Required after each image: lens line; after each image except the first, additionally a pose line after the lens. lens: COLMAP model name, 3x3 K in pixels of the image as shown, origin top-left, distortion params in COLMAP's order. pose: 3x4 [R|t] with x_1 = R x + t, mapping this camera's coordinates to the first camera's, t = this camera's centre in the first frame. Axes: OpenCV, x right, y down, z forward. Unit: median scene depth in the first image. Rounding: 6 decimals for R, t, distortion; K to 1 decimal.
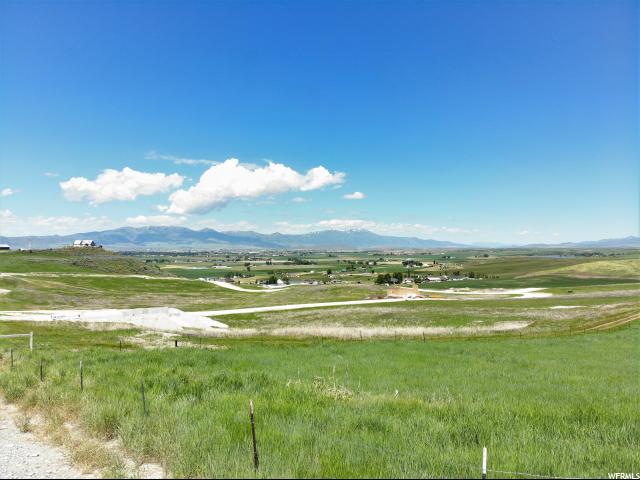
lens RADIAL K [[467.6, 0, 329.4], [0, 467.6, 249.0], [0, 0, 1]] dist [0.158536, -0.228981]
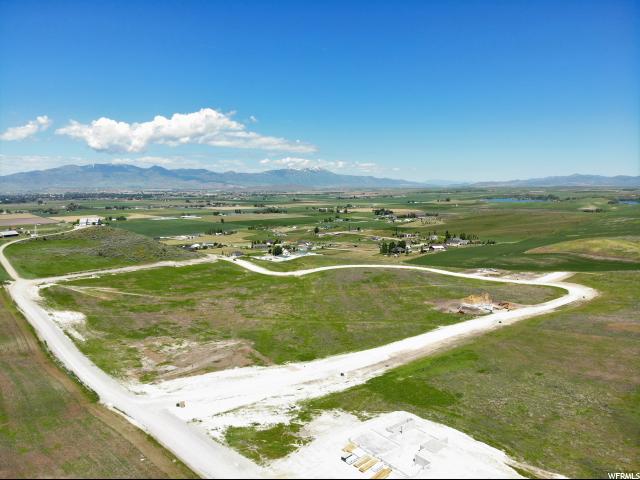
lens RADIAL K [[467.6, 0, 329.4], [0, 467.6, 249.0], [0, 0, 1]] dist [0.158536, -0.228981]
pose [[0.995555, -0.012614, 0.093337, -0.135316], [0.000364, 0.991500, 0.130105, -0.085083], [-0.094185, -0.129493, 0.987097, 0.012930]]
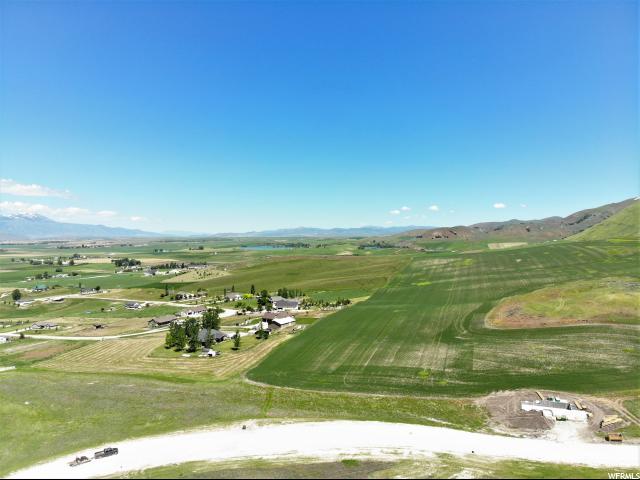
lens RADIAL K [[474.3, 0, 342.7], [0, 474.3, 238.2], [0, 0, 1]] dist [-0.004369, -0.085591]
pose [[0.792948, -0.002335, 0.609285, -0.052374], [0.001439, 0.999997, 0.001961, -0.036636], [-0.609288, -0.000678, 0.792949, 0.706805]]
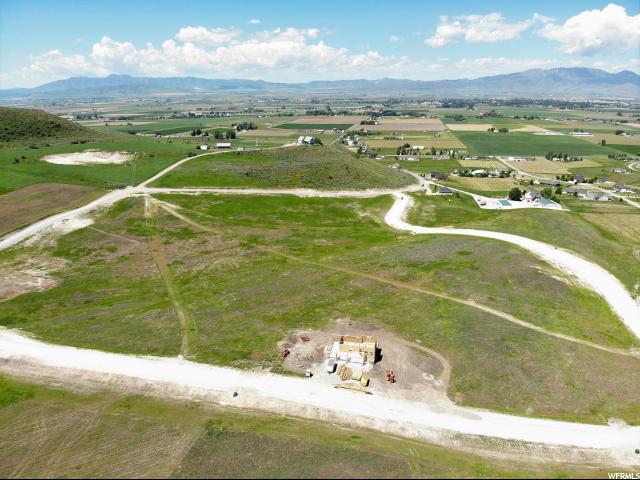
lens RADIAL K [[475.8, 0, 324.4], [0, 475.8, 246.2], [0, 0, 1]] dist [0.103909, -0.248989]
pose [[0.696767, 0.226018, -0.680759, 0.290100], [-0.005735, 0.950785, 0.309798, -0.120095], [0.717275, -0.211953, 0.663771, 0.327059]]
